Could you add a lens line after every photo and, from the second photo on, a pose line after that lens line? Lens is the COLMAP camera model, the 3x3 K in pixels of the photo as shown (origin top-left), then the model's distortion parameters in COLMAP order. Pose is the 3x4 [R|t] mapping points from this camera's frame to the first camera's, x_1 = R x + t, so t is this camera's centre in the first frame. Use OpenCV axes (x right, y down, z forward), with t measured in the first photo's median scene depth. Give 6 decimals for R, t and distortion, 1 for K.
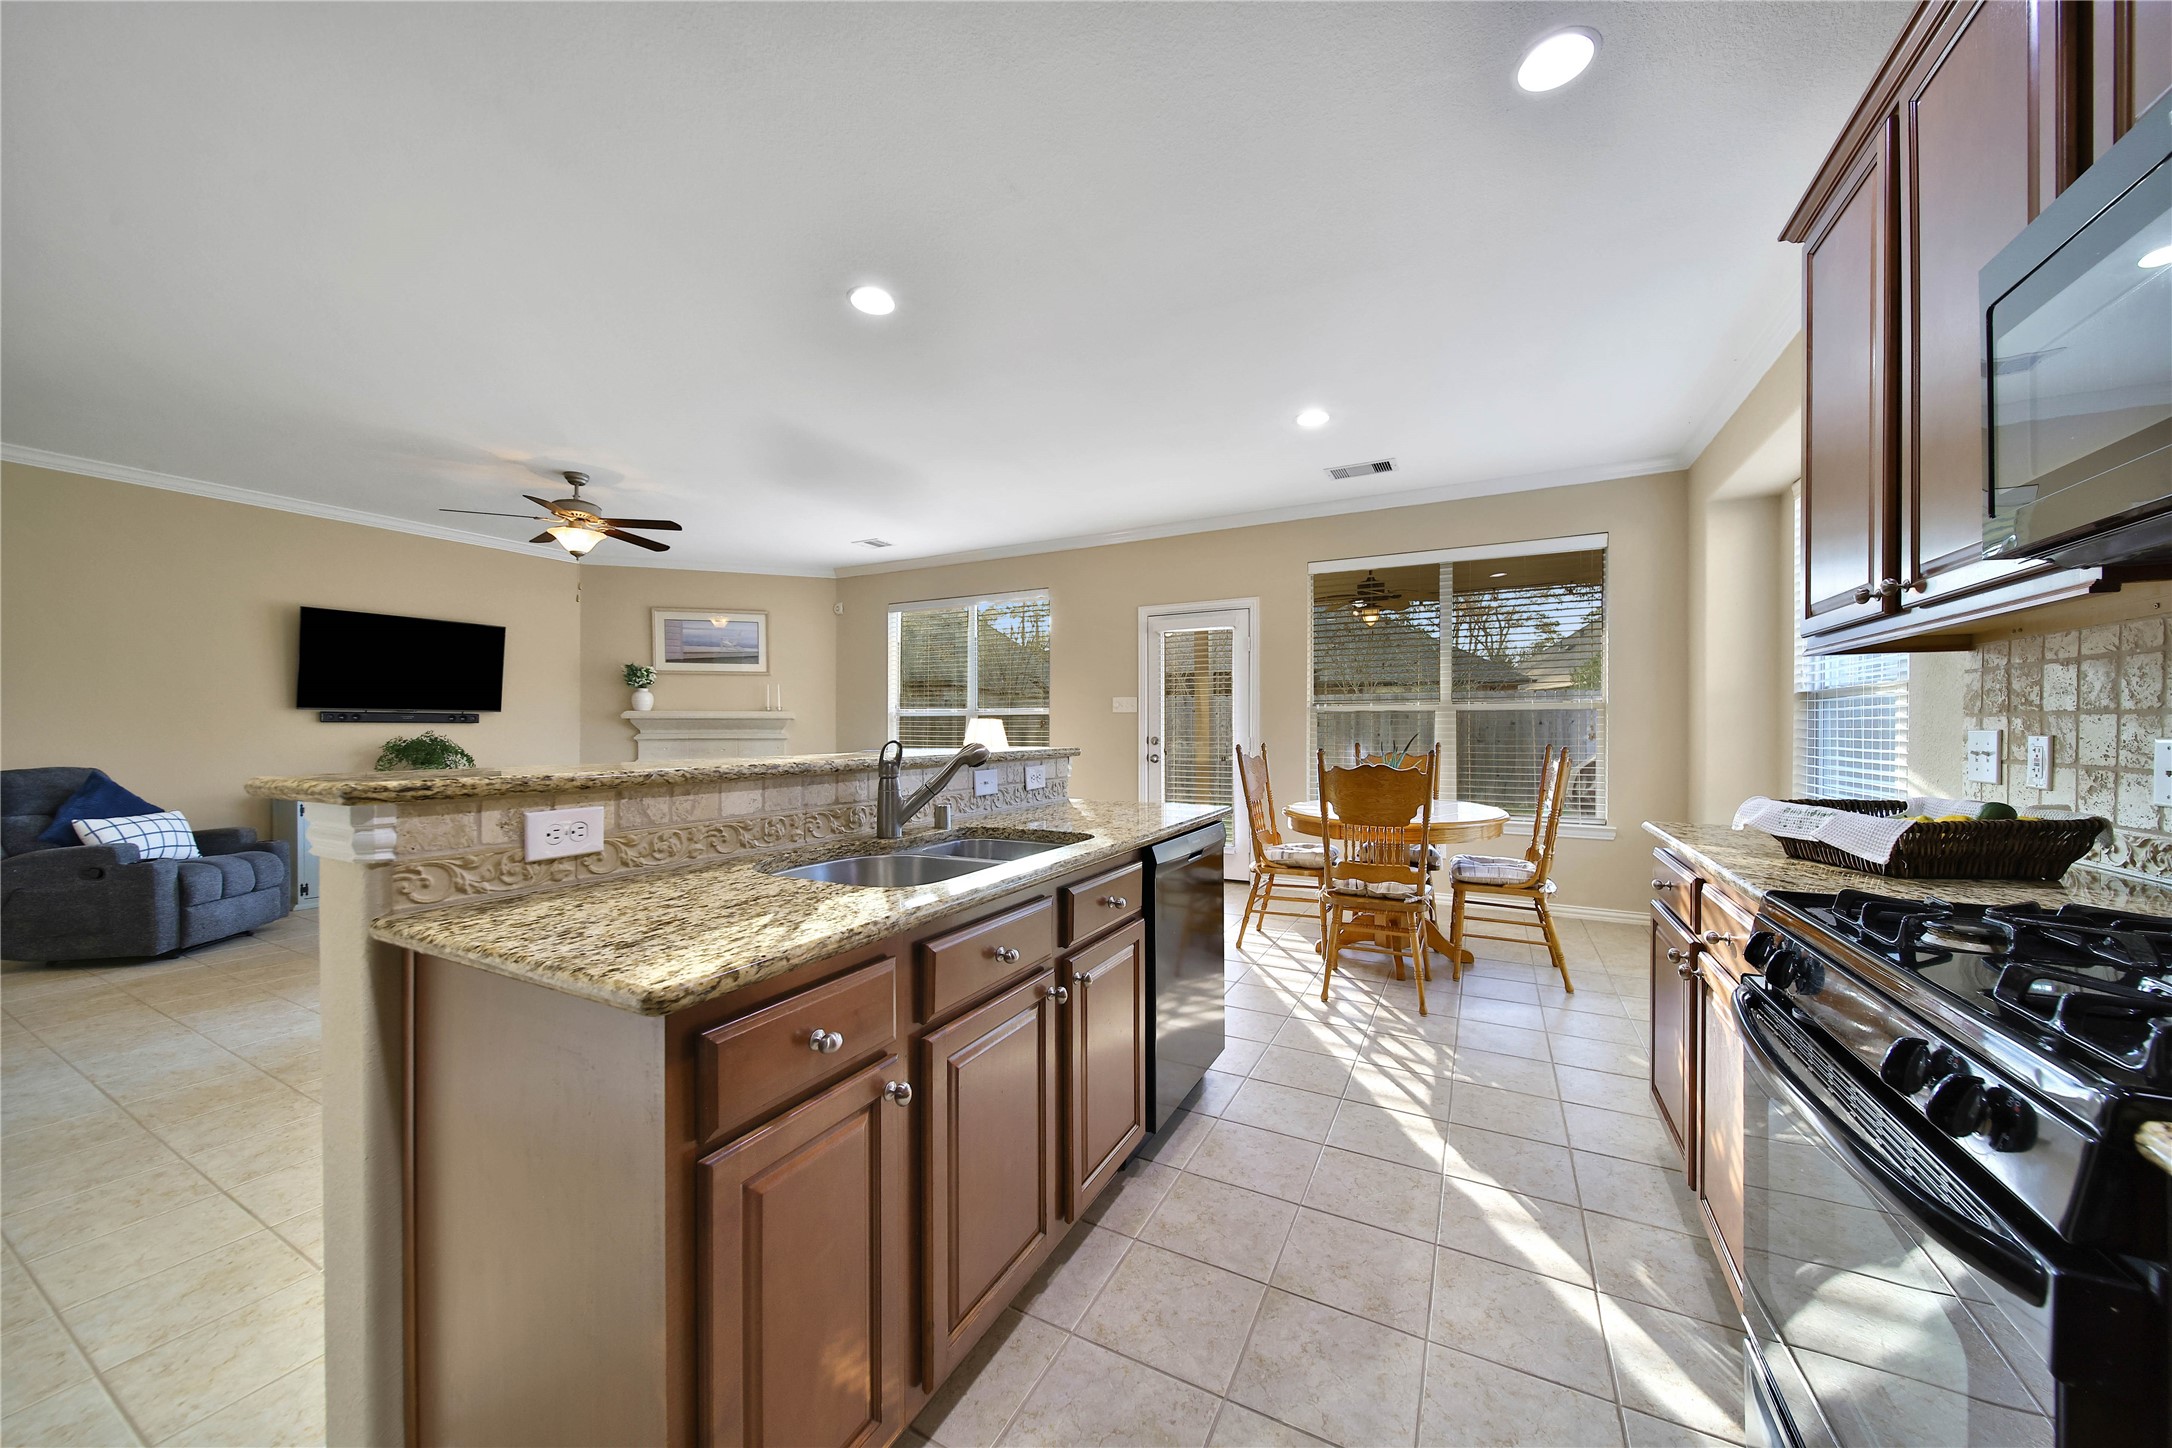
lens RADIAL K [[753.4, 0, 1086.0], [0, 753.4, 724.0], [0, 0, 1]] dist [-0.003356, -0.000361]
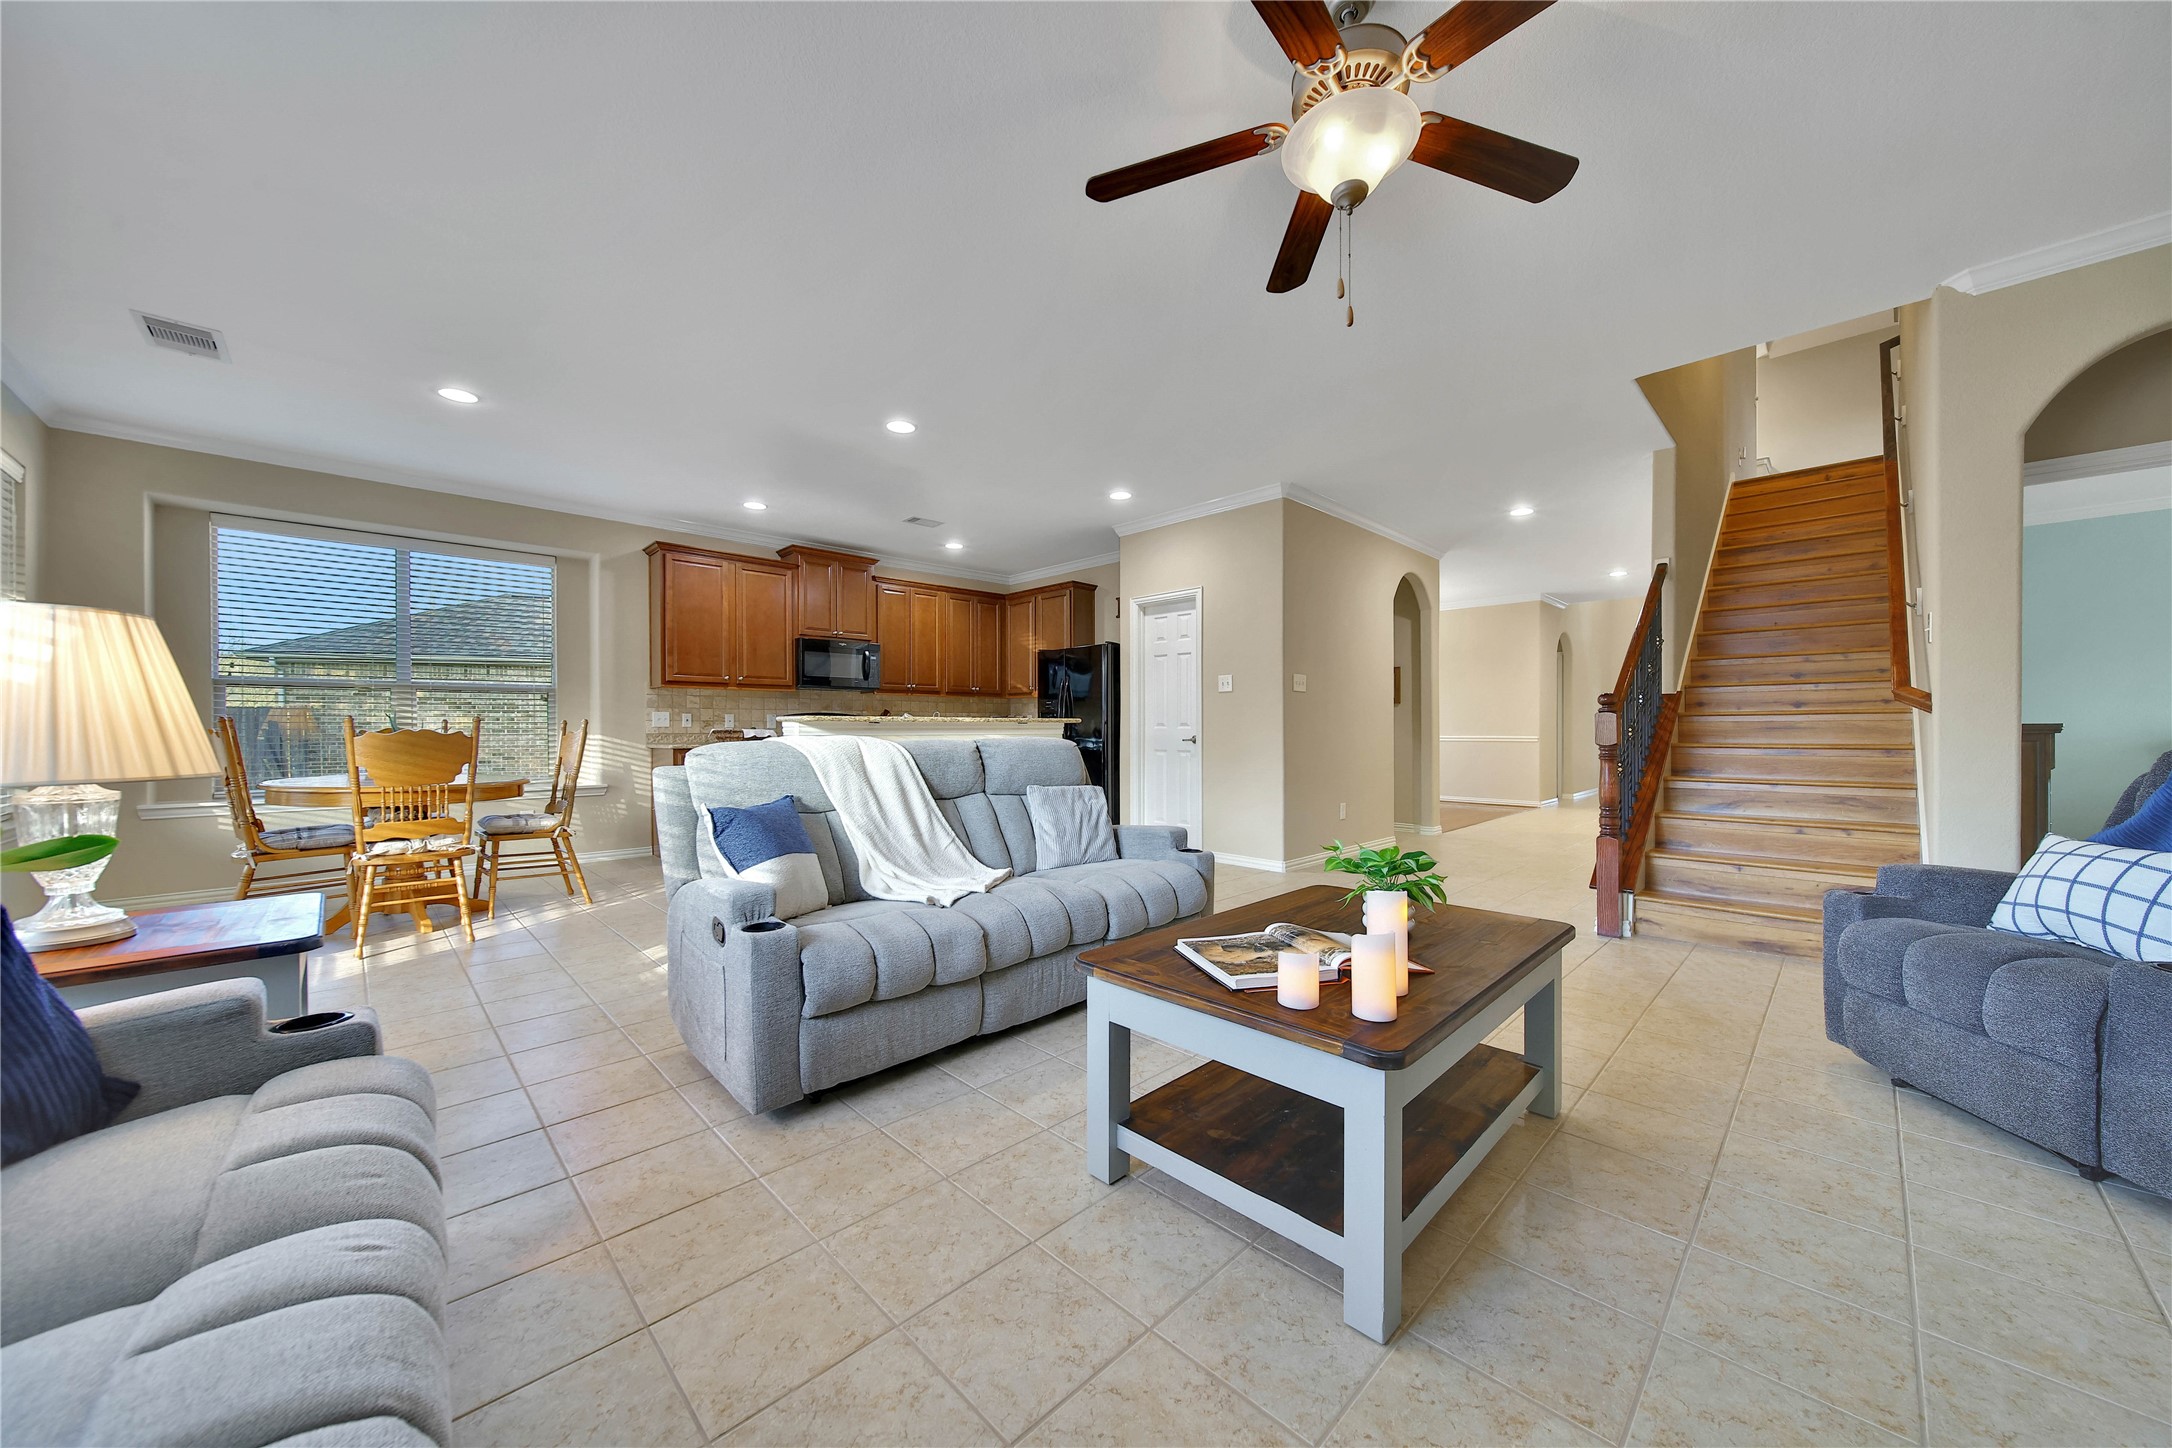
lens RADIAL K [[765.0, 0, 1082.3], [0, 765.0, 733.0], [0, 0, 1]] dist [0.020084, -0.004308]
pose [[-0.949058, 0.001741, 0.315098, -0.670357], [0.002354, 0.999996, 0.001564, 0.038890], [-0.315094, 0.002226, -0.949058, 1.405062]]
